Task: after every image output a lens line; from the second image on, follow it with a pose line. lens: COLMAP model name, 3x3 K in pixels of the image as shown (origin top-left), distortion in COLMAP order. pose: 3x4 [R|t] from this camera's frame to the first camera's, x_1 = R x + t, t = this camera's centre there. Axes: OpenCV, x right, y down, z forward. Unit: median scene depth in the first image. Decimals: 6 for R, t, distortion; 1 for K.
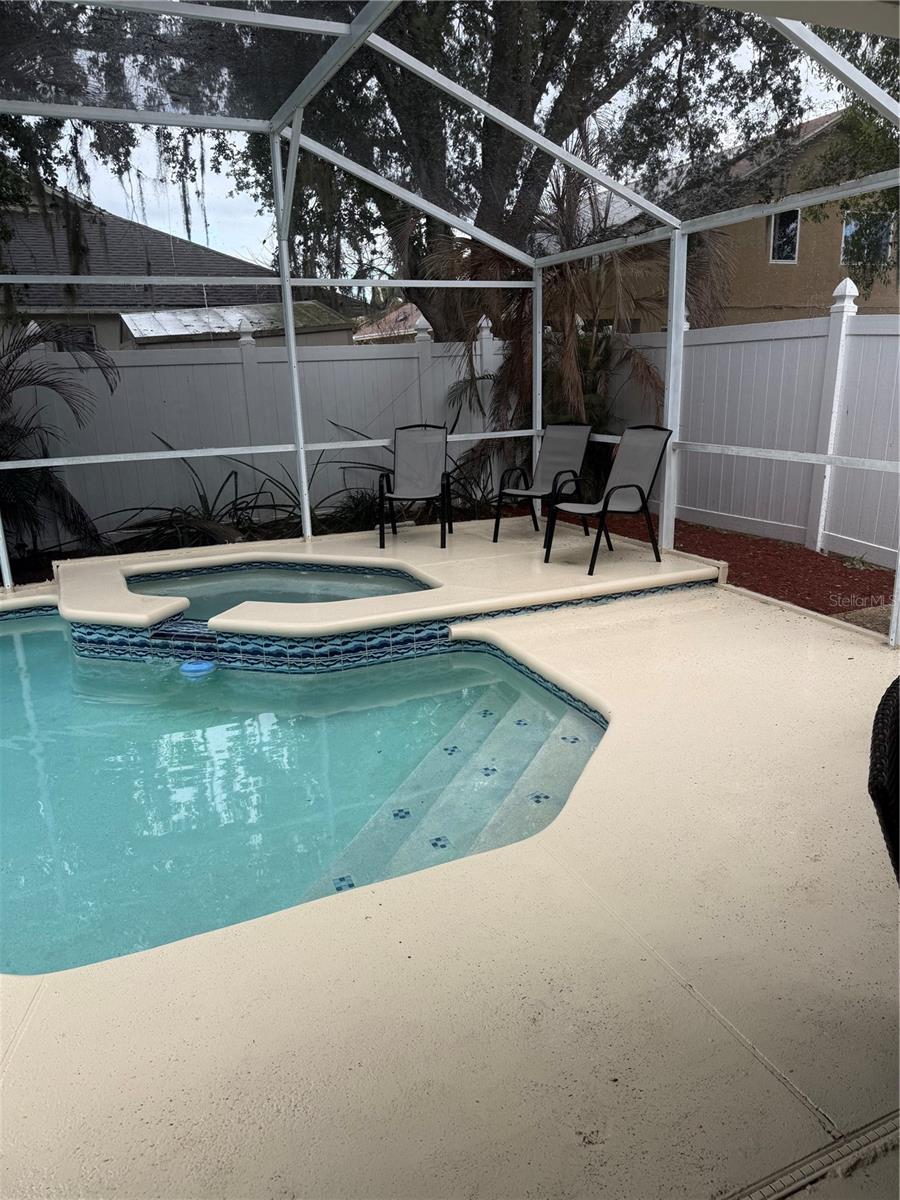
lens RADIAL K [[849.0, 0, 452.1], [0, 849.0, 599.1], [0, 0, 1]] dist [0.069907, -0.090711]
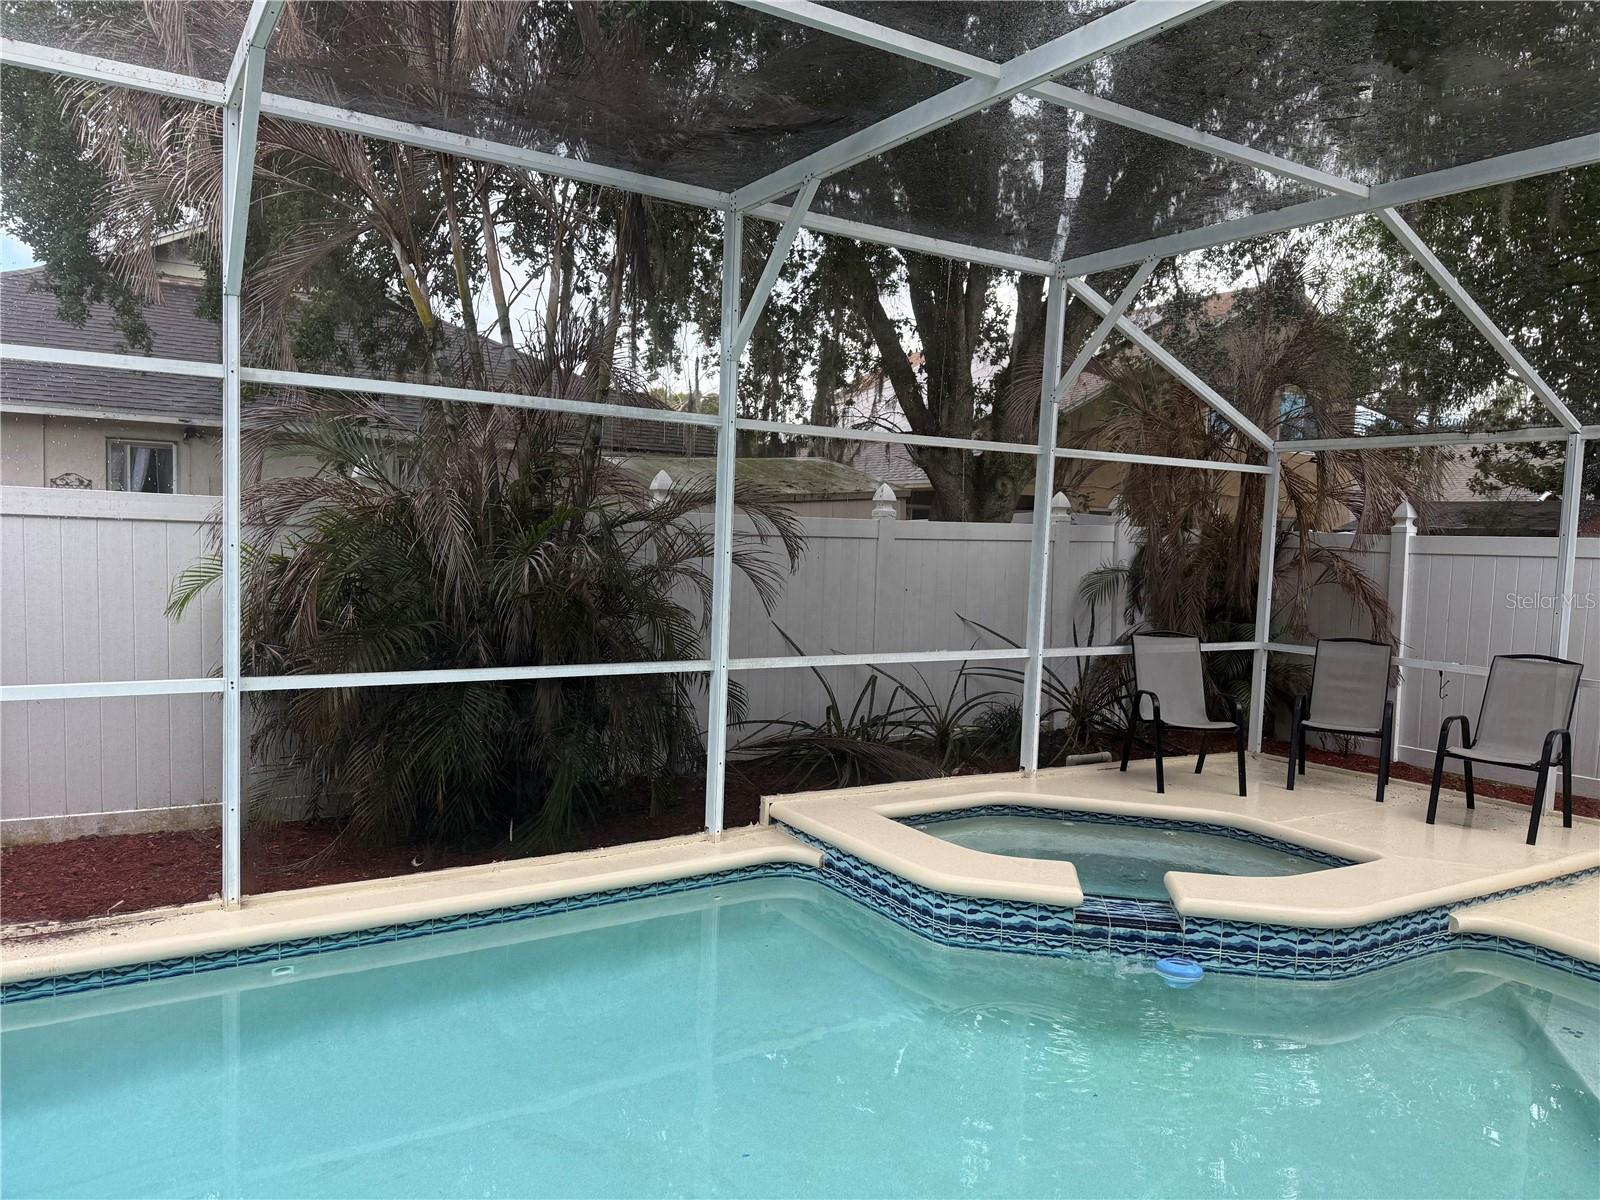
lens RADIAL K [[1132.0, 0, 795.0], [0, 1132.0, 601.8], [0, 0, 1]] dist [0.069907, -0.090711]
pose [[0.987386, 0.058593, 0.147088, -0.733828], [-0.028168, 0.979191, -0.200978, -0.018059], [-0.155803, 0.194300, 0.968490, 0.057757]]
